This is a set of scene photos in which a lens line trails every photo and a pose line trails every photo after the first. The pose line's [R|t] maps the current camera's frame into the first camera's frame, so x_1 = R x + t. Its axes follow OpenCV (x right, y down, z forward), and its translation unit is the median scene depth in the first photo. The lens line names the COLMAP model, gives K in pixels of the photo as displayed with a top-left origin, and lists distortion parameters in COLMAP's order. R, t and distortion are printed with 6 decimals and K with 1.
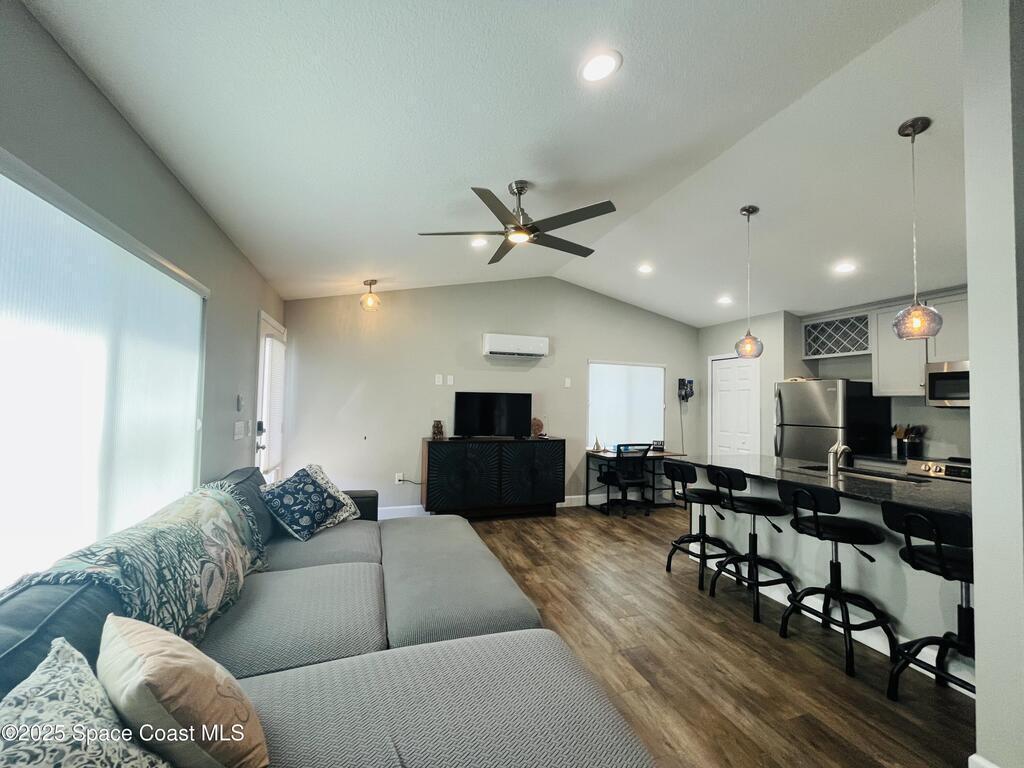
lens RADIAL K [[410.9, 0, 513.0], [0, 410.9, 387.6], [0, 0, 1]] dist [-0.004492, 0.000242]
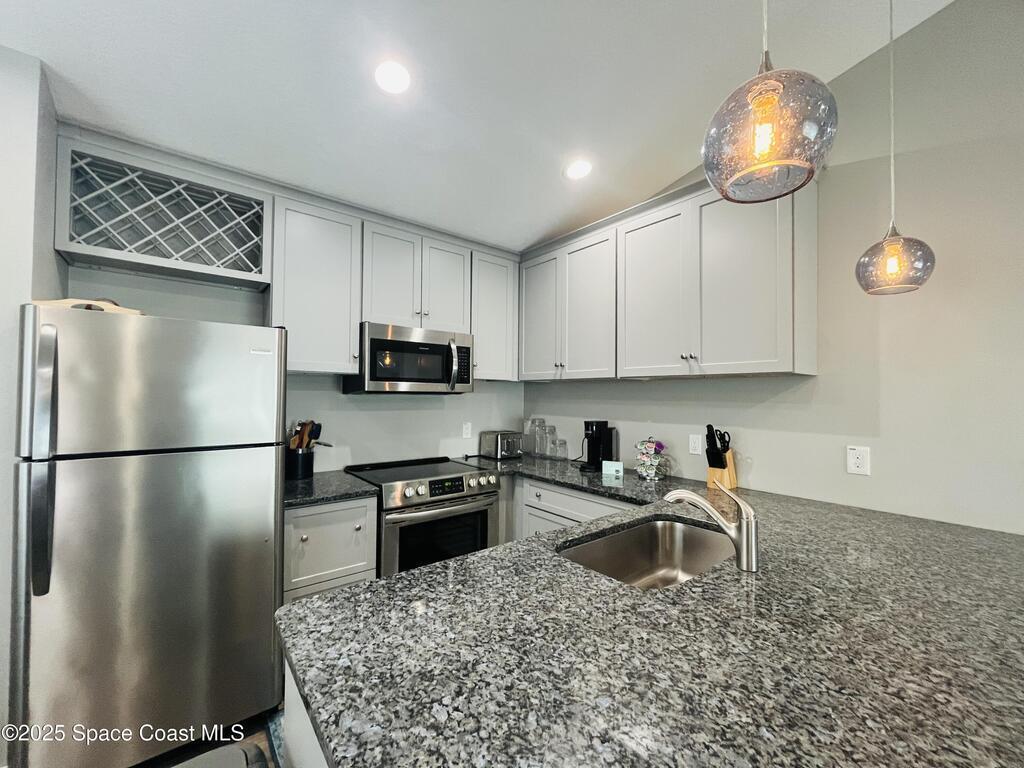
lens RADIAL K [[410.9, 0, 515.3], [0, 410.9, 386.9], [0, 0, 1]] dist [-0.004492, 0.000242]
pose [[-0.359286, -0.006648, 0.933204, 0.323457], [-0.055838, 0.998336, -0.014386, 0.032406], [-0.931556, -0.057277, -0.359059, 0.930666]]
